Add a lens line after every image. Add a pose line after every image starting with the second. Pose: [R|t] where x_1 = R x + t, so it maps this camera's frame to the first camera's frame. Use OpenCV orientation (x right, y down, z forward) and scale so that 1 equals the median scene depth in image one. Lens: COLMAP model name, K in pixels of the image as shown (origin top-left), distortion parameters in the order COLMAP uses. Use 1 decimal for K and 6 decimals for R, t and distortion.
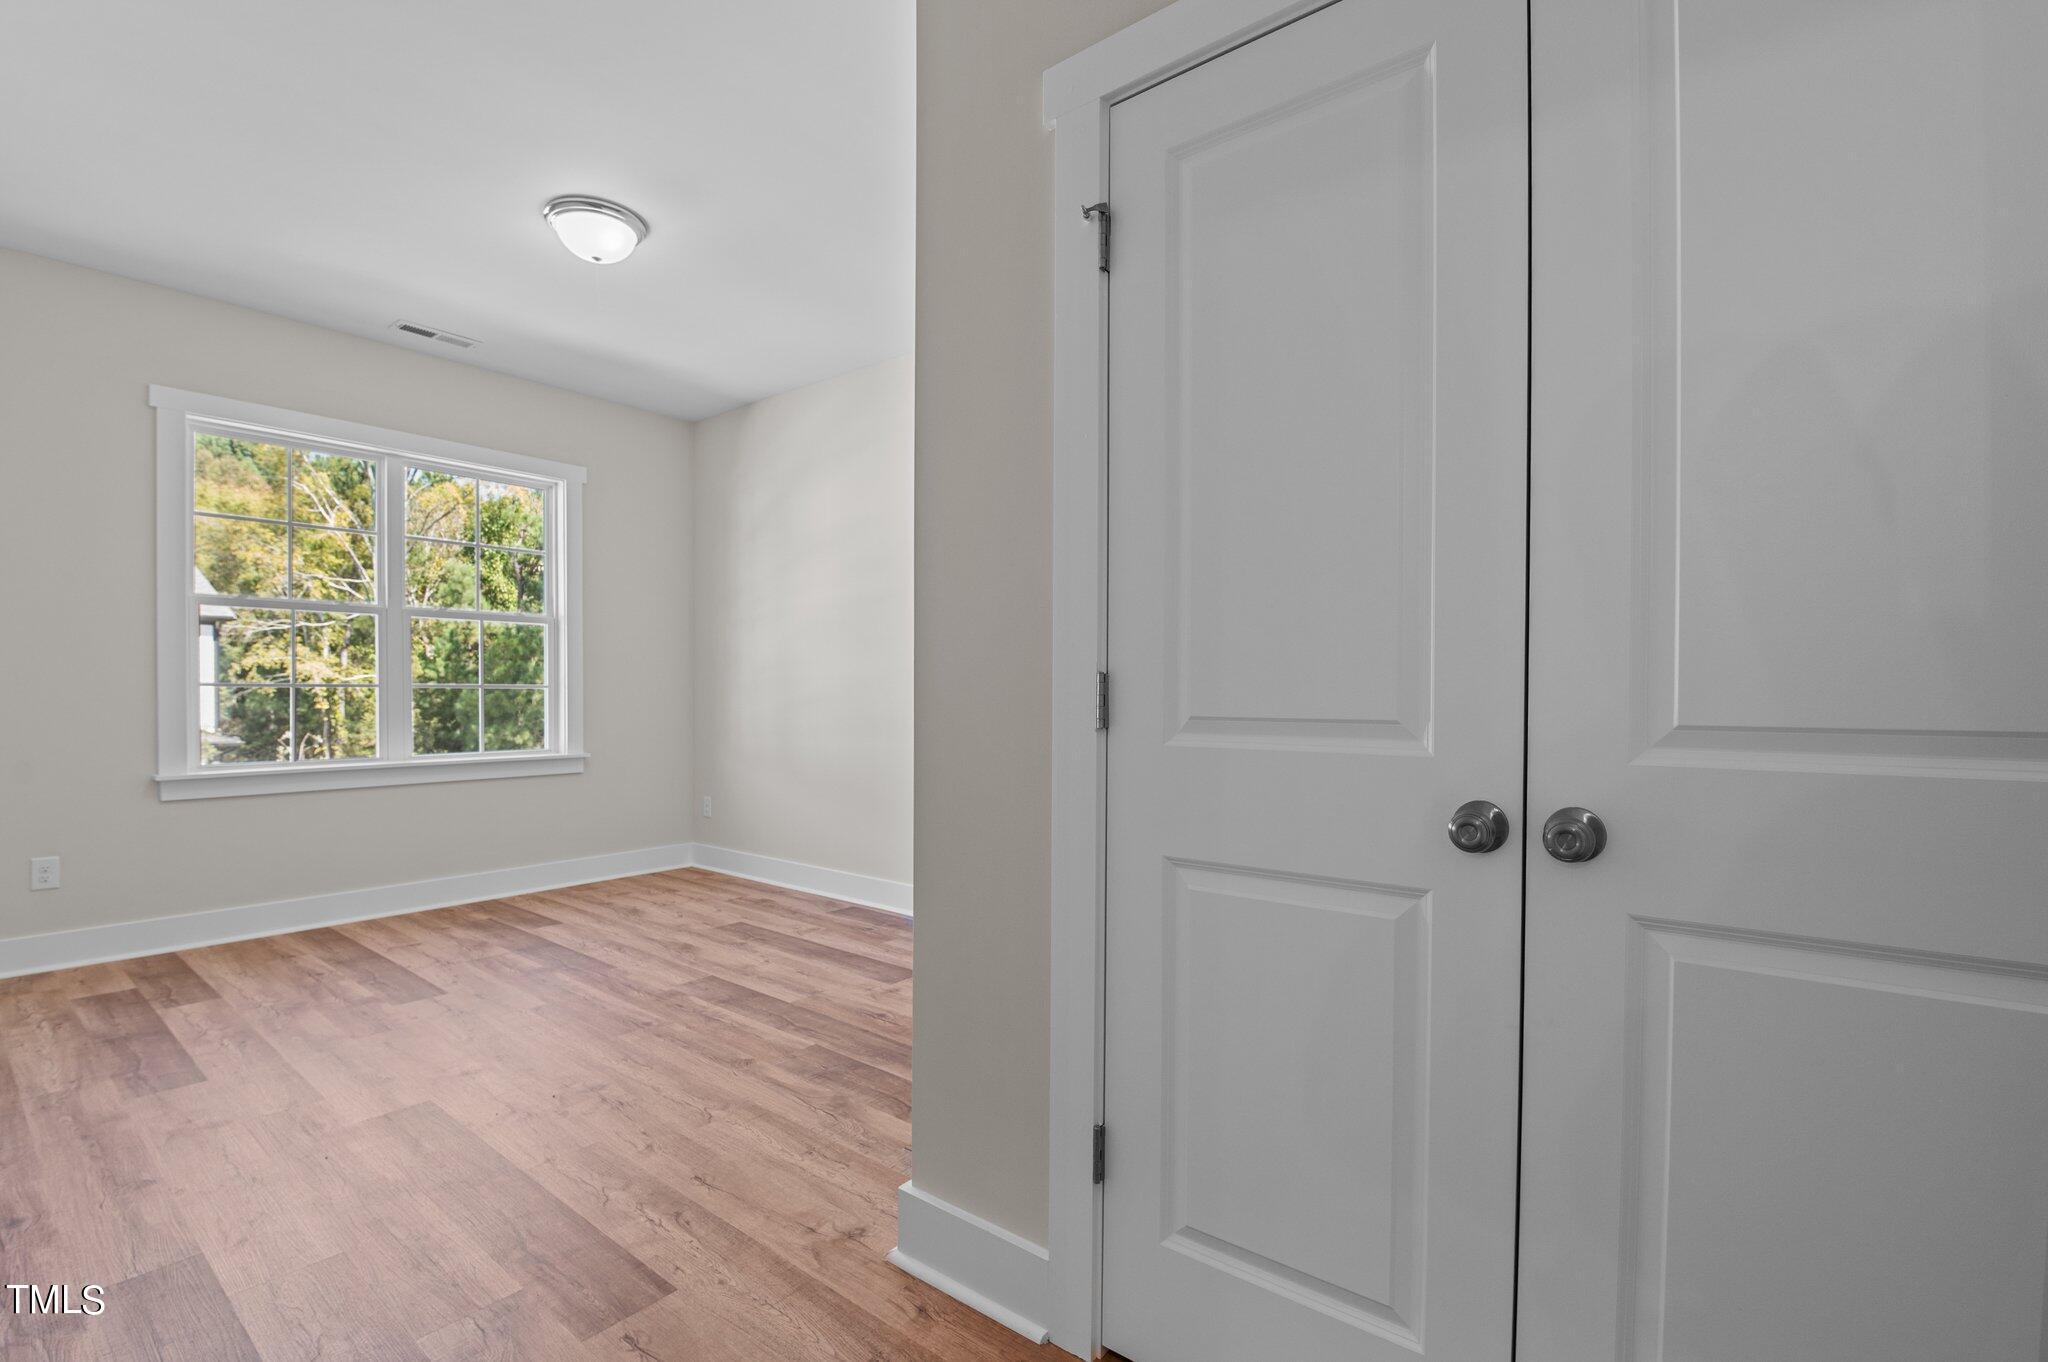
lens RADIAL K [[892.2, 0, 1017.0], [0, 892.2, 708.1], [0, 0, 1]] dist [-0.000629, -0.010325]
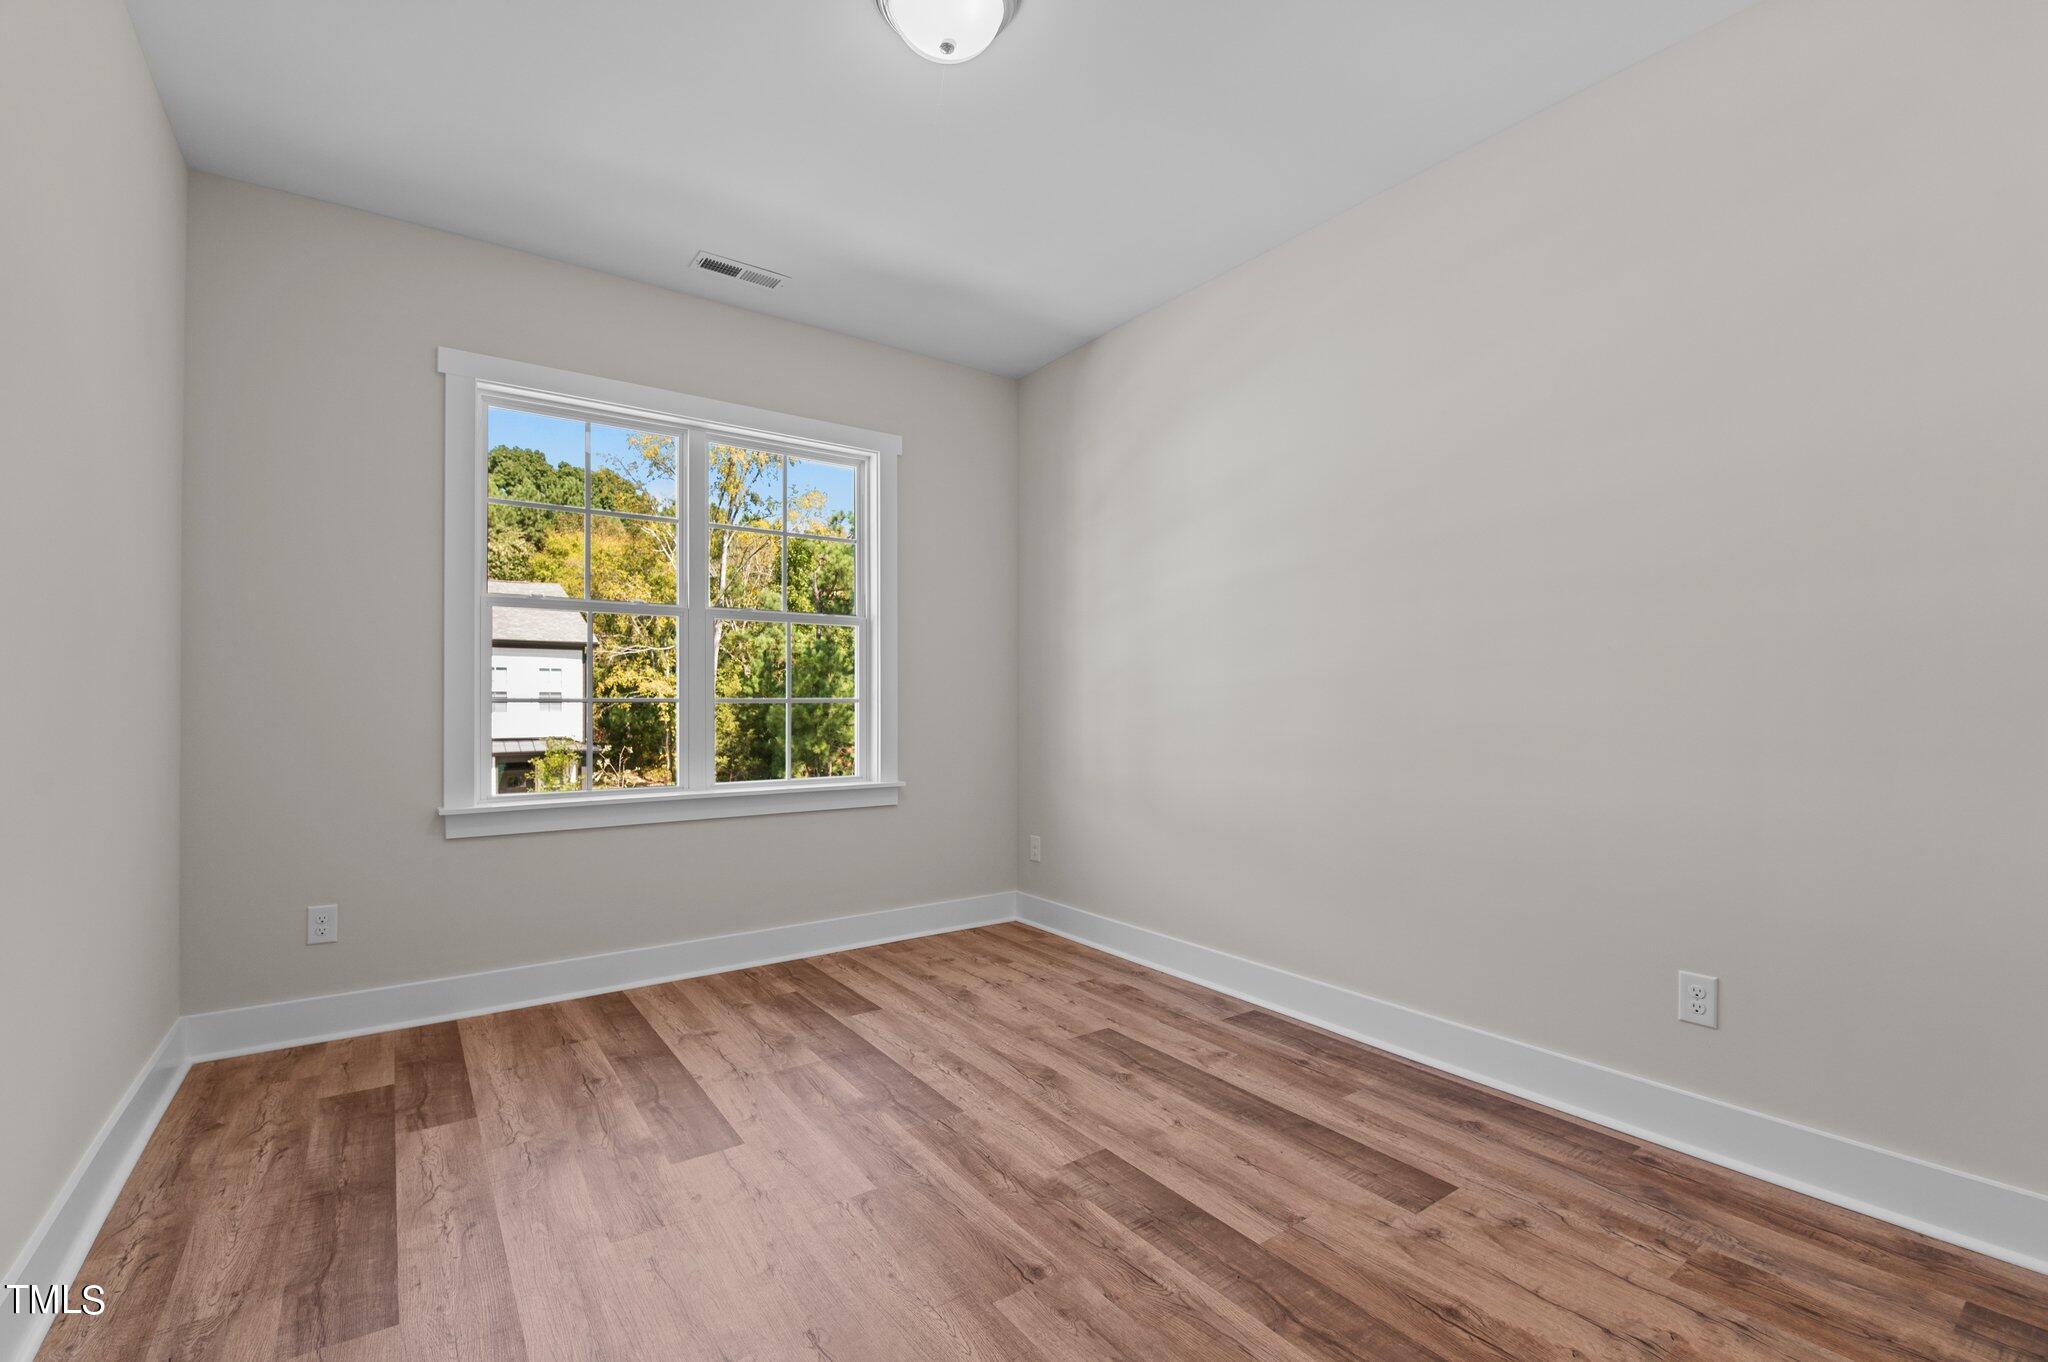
lens RADIAL K [[875.3, 0, 1015.4], [0, 875.3, 708.3], [0, 0, 1]] dist [0.000934, -0.009728]
pose [[0.959142, -0.002757, -0.282911, -0.181934], [-0.001194, 0.999904, -0.013795, -0.007220], [0.282922, 0.013569, 0.959047, 0.301568]]
